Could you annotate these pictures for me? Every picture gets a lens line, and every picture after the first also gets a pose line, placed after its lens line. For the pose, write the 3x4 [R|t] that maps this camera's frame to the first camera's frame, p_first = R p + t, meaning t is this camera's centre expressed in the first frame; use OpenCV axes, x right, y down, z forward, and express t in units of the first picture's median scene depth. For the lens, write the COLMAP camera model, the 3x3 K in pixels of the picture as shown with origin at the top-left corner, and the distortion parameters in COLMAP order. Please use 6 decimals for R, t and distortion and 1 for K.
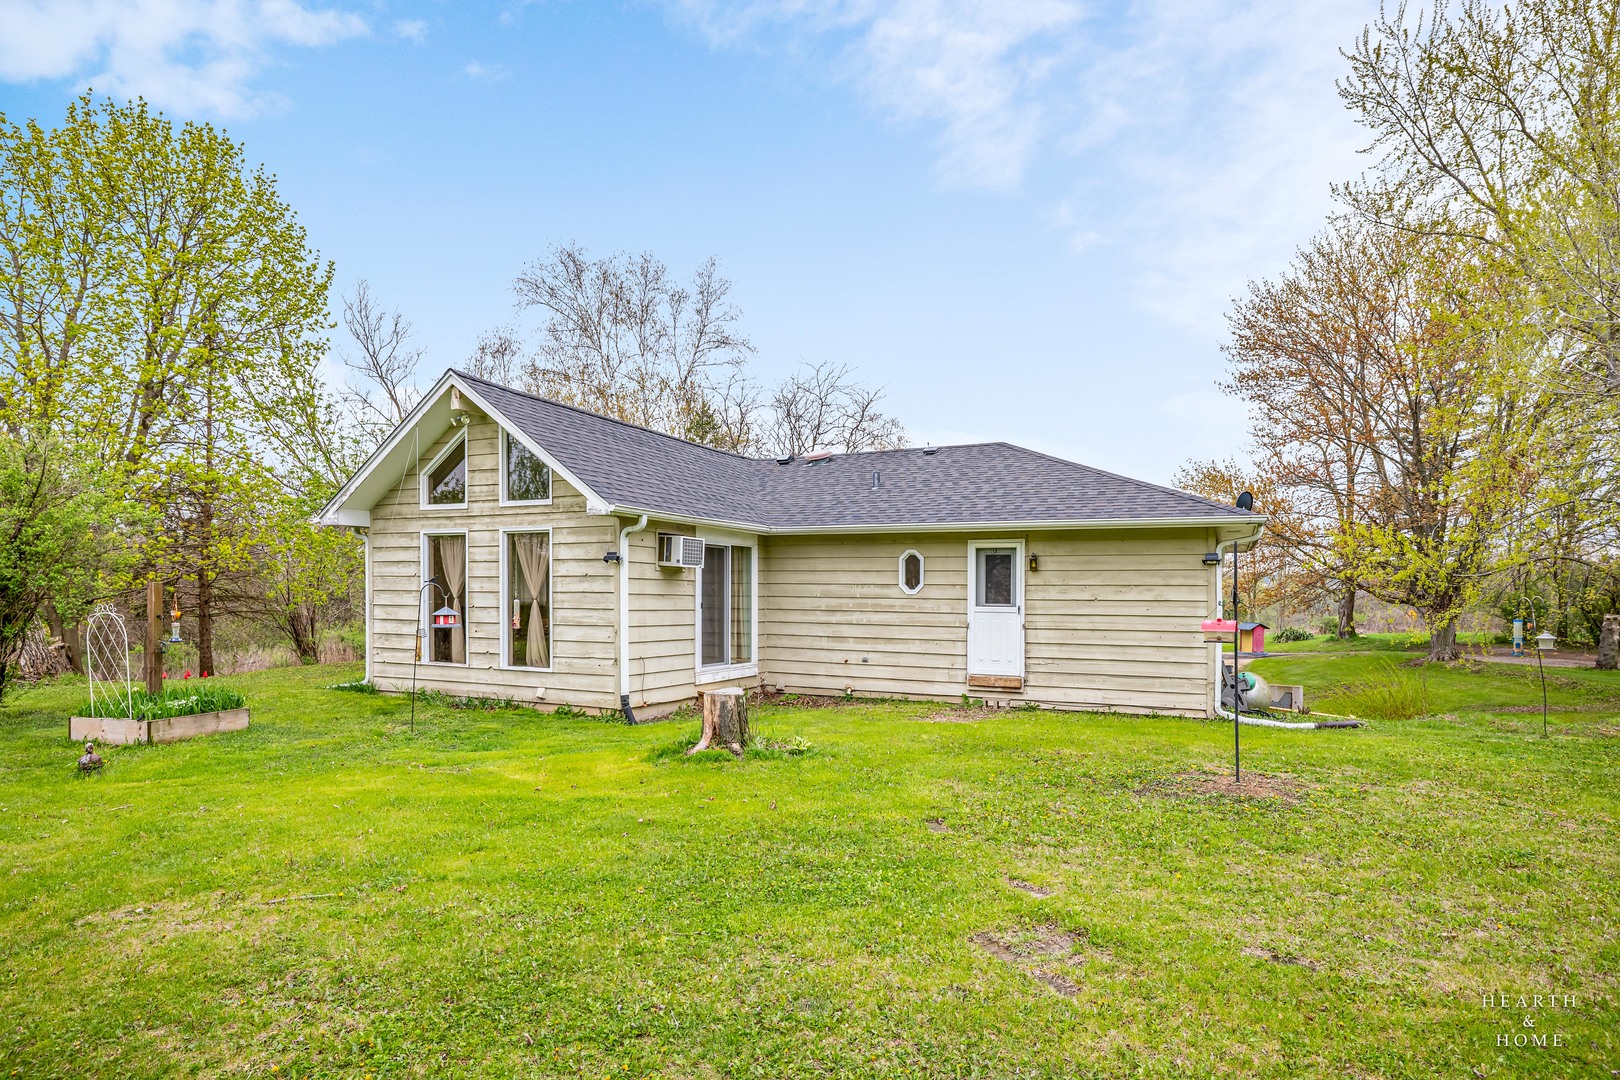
lens RADIAL K [[880.3, 0, 810.4], [0, 880.3, 544.1], [0, 0, 1]] dist [-0.003369, 0.000191]
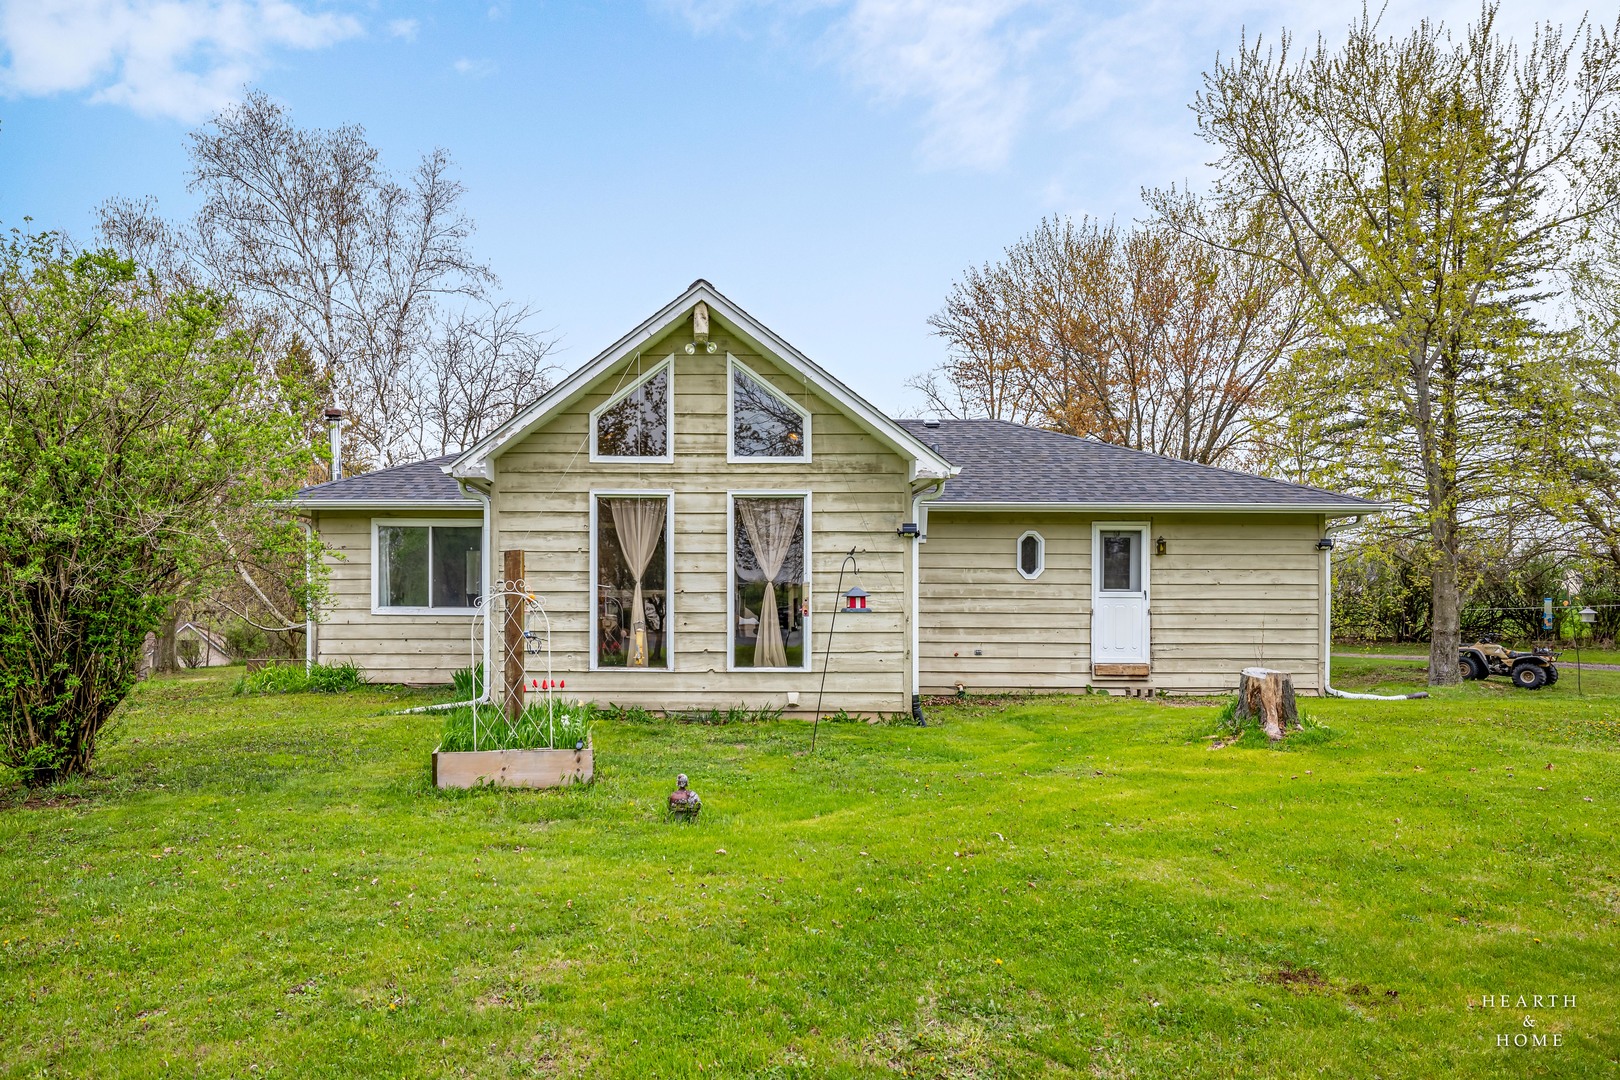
lens RADIAL K [[1036.5, 0, 810.1], [0, 1036.5, 542.0], [0, 0, 1]] dist [-0.003809, 0.000095]
pose [[0.913500, 0.015342, 0.406550, -0.582221], [-0.018572, 0.999820, 0.003999, 0.019775], [-0.406416, -0.011203, 0.913620, 0.116423]]
